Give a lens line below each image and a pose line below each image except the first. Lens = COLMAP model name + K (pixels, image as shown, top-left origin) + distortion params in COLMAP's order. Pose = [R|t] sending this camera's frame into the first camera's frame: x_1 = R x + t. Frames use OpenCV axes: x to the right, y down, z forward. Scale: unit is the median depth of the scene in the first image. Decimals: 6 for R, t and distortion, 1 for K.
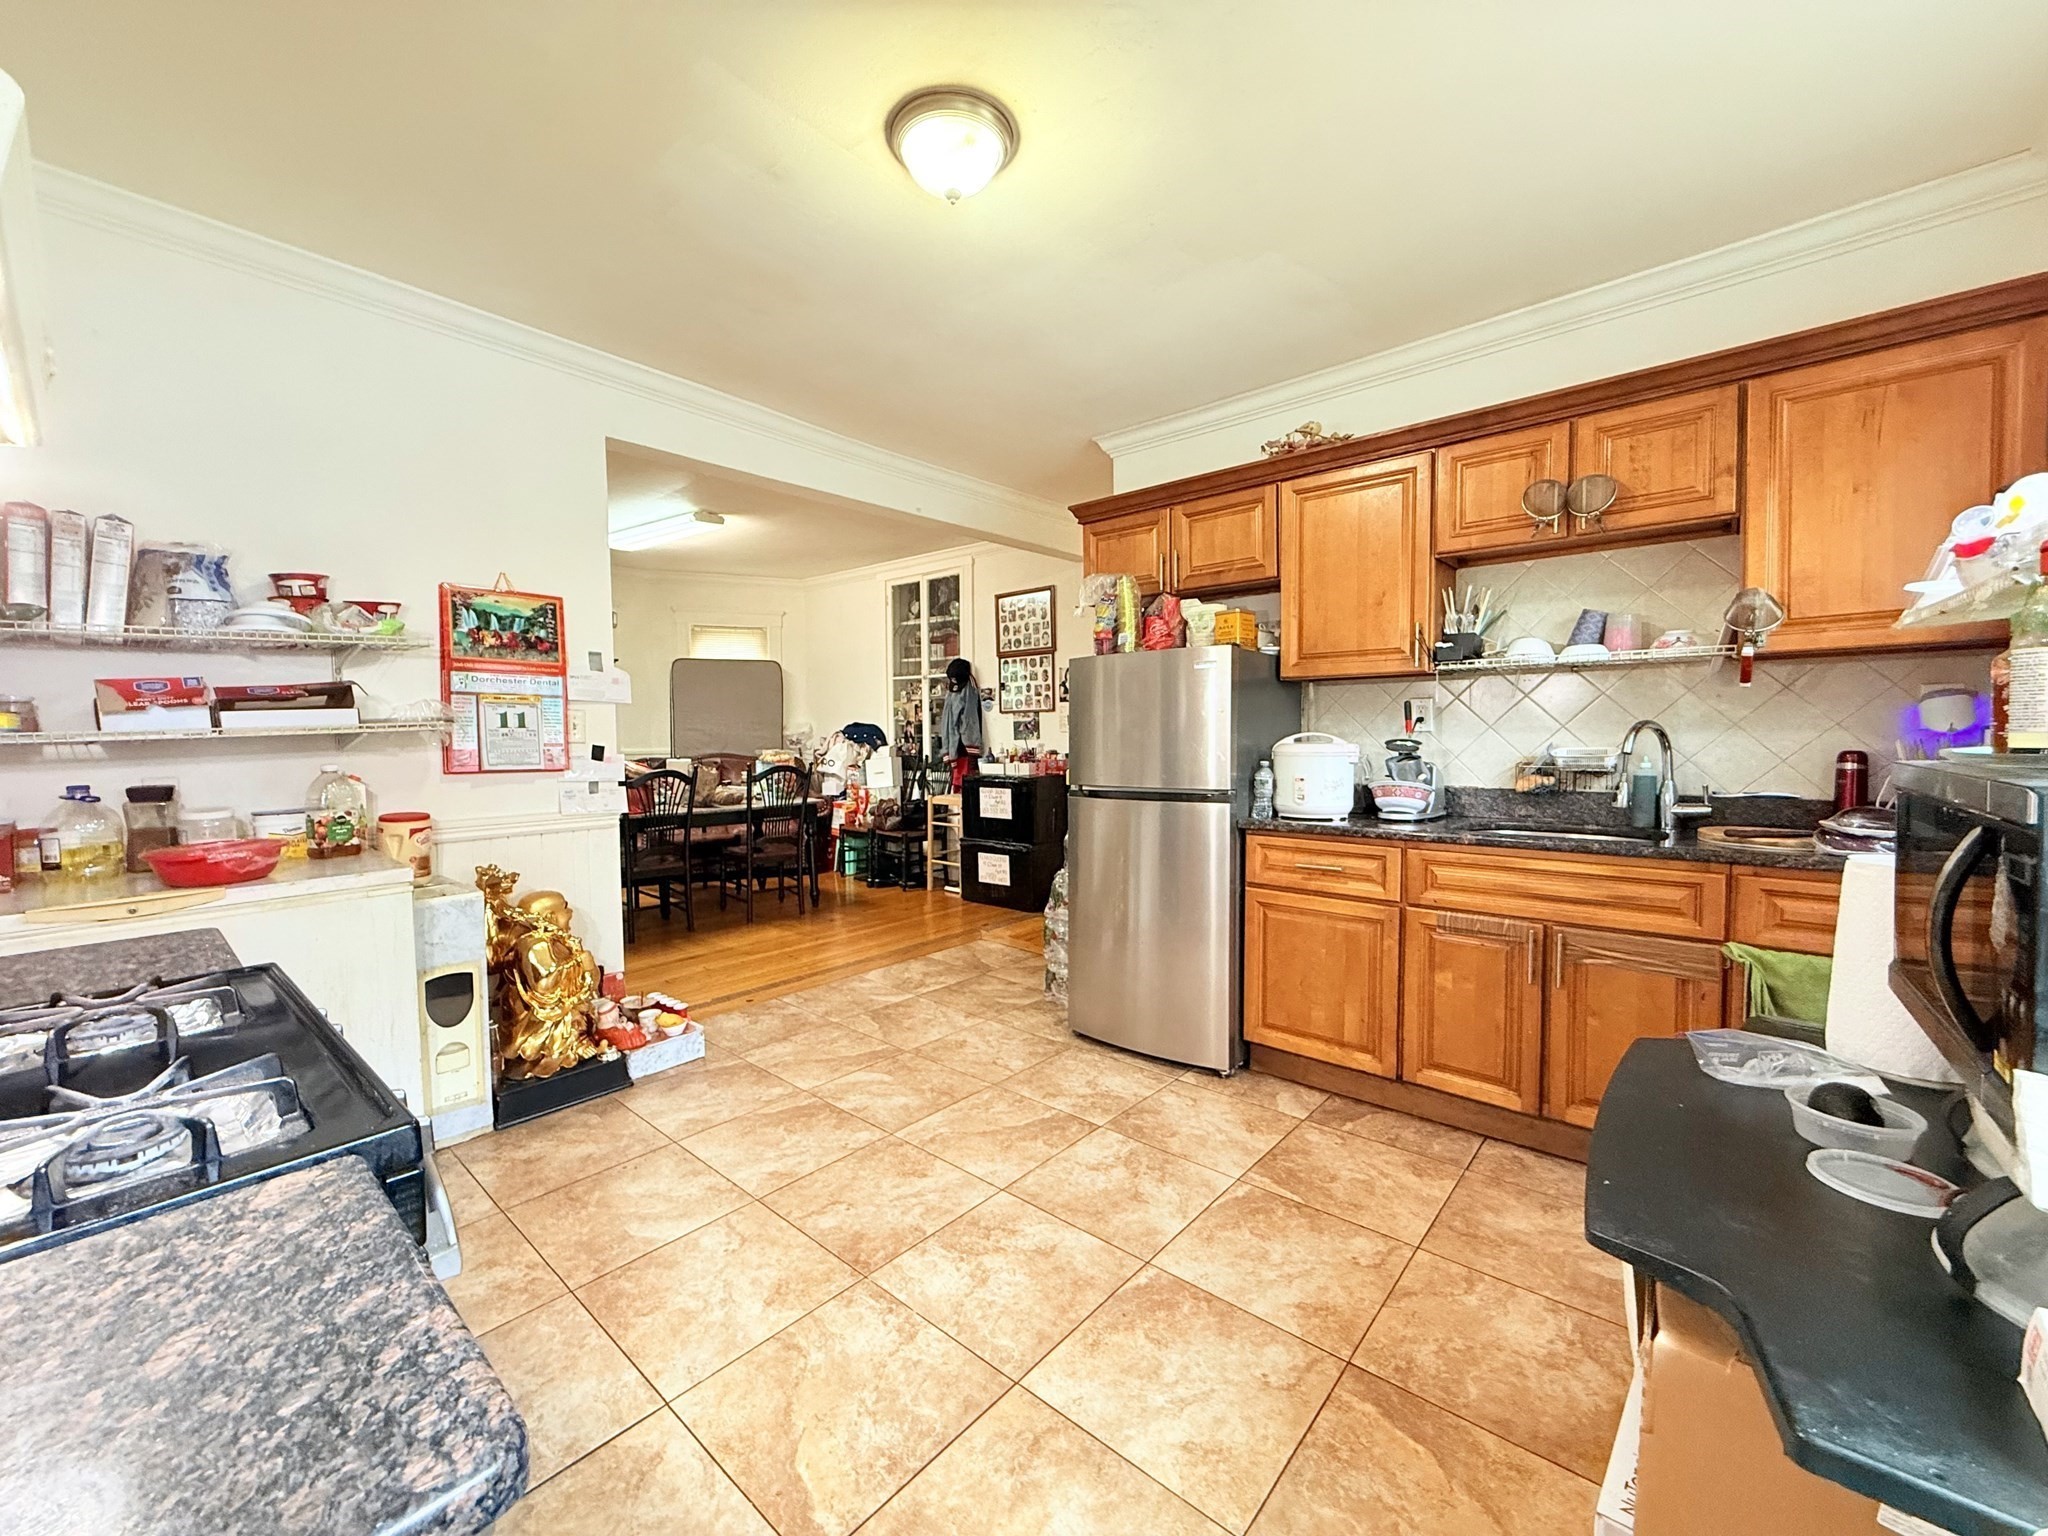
lens RADIAL K [[814.8, 0, 1017.8], [0, 814.8, 771.0], [0, 0, 1]] dist [0.000131, -0.000032]
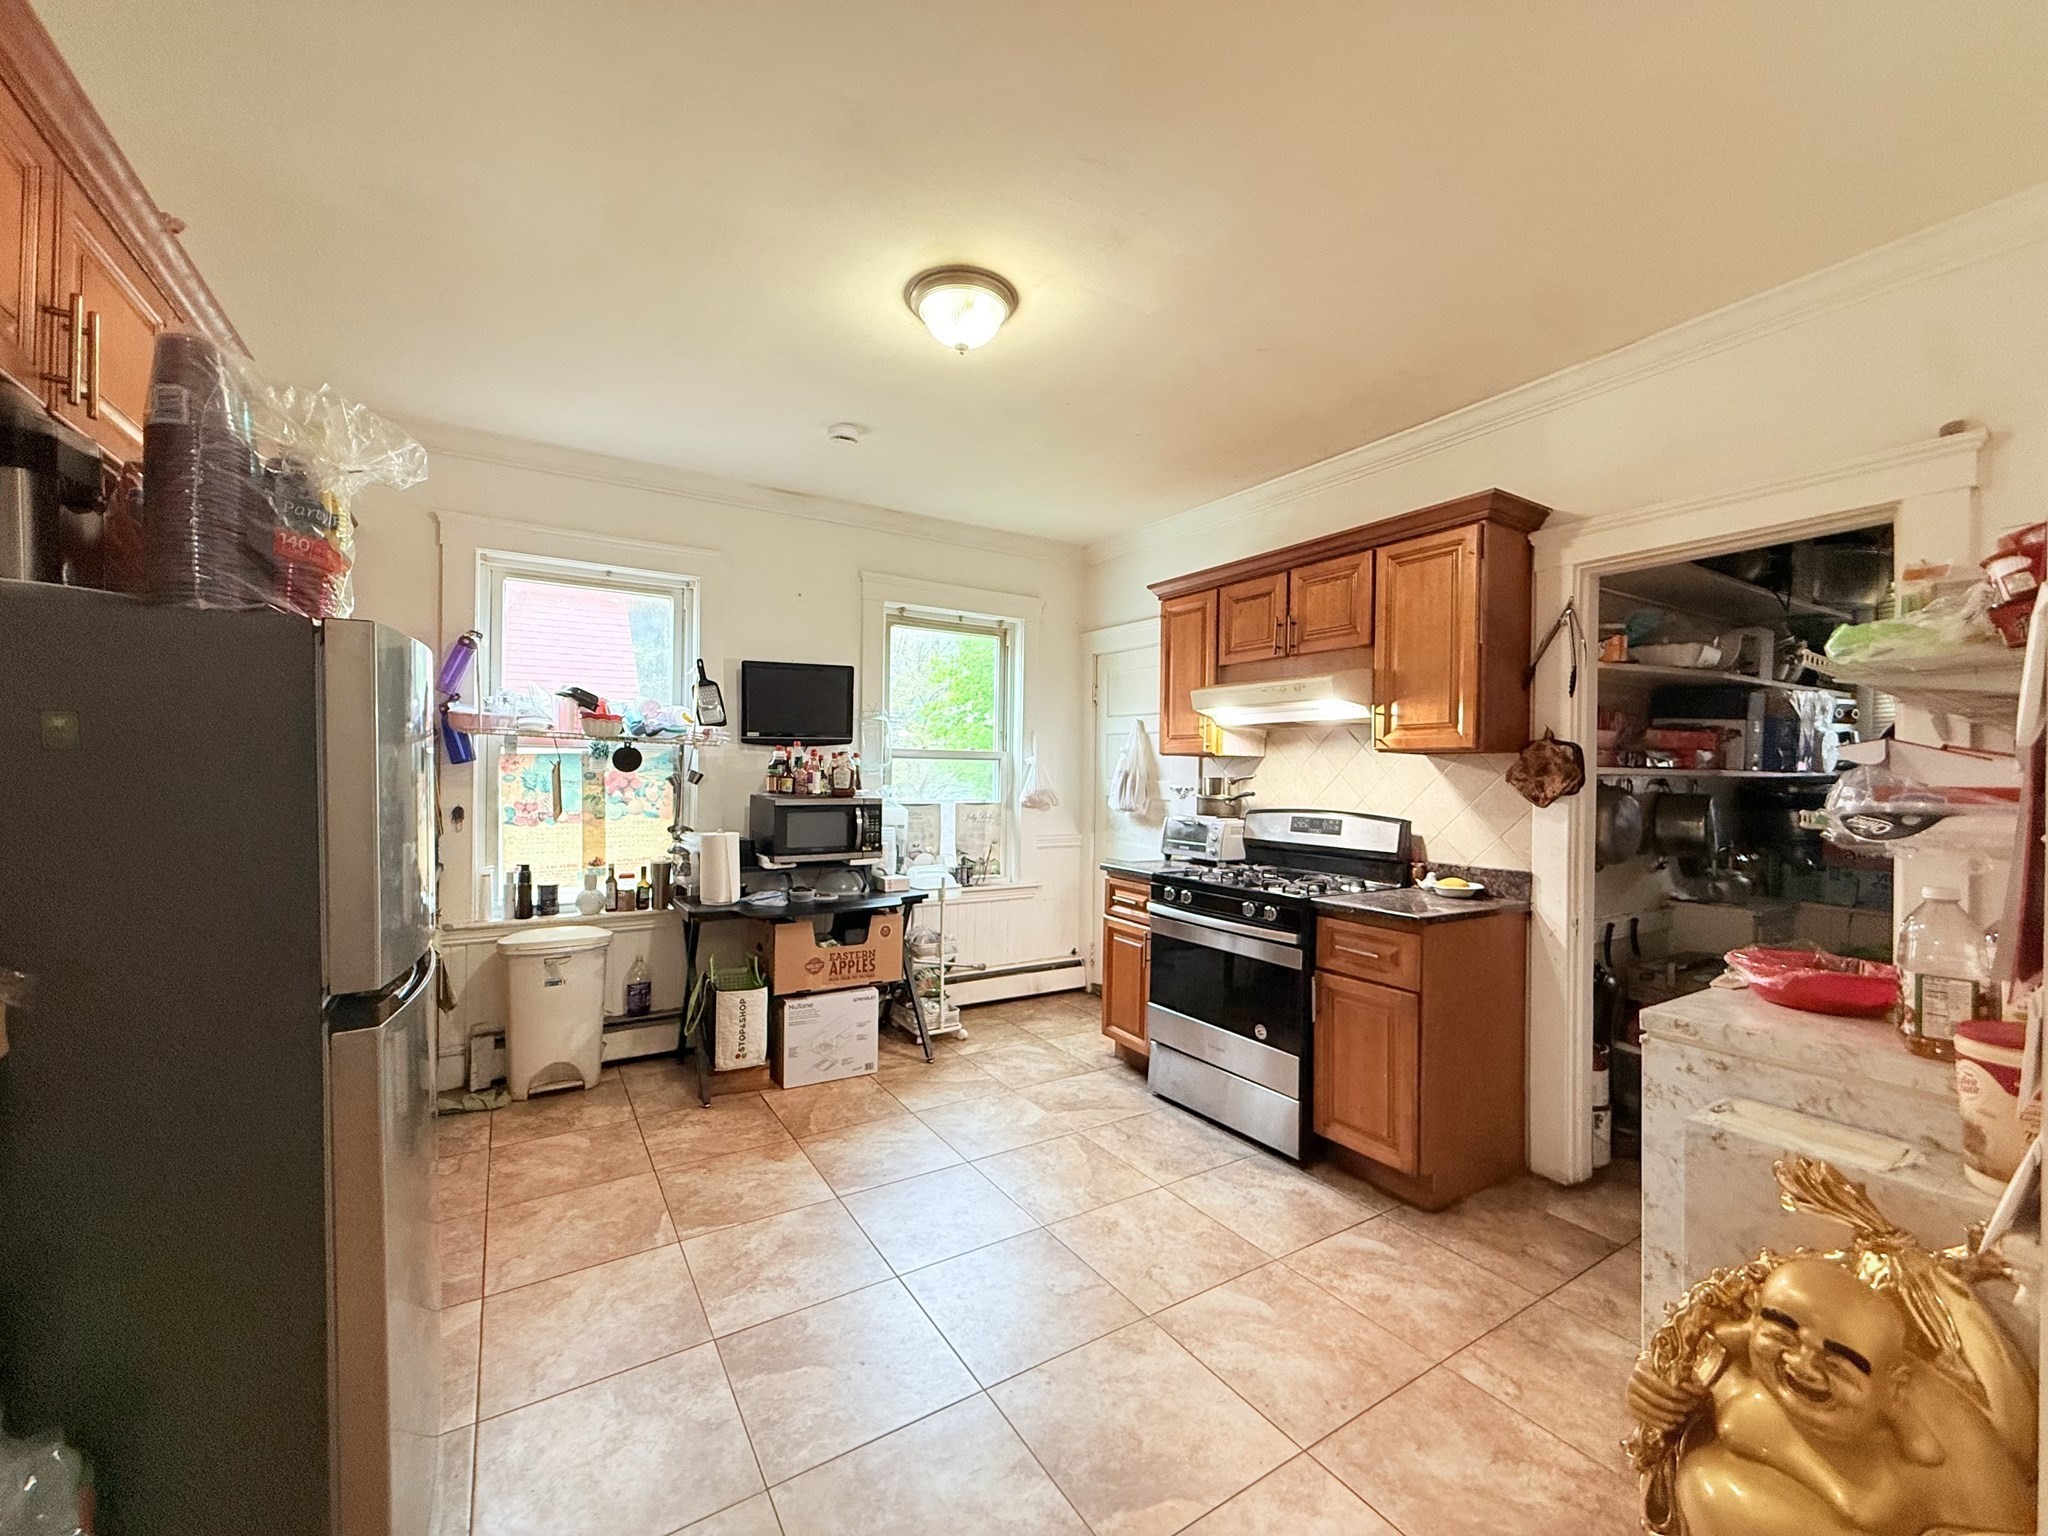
lens RADIAL K [[814.8, 0, 1017.8], [0, 814.8, 771.0], [0, 0, 1]] dist [0.000131, -0.000032]
pose [[-0.957922, -0.002273, 0.287019, -0.410427], [0.010767, 0.998980, 0.043848, -0.121701], [-0.286826, 0.045094, -0.956921, 1.763327]]
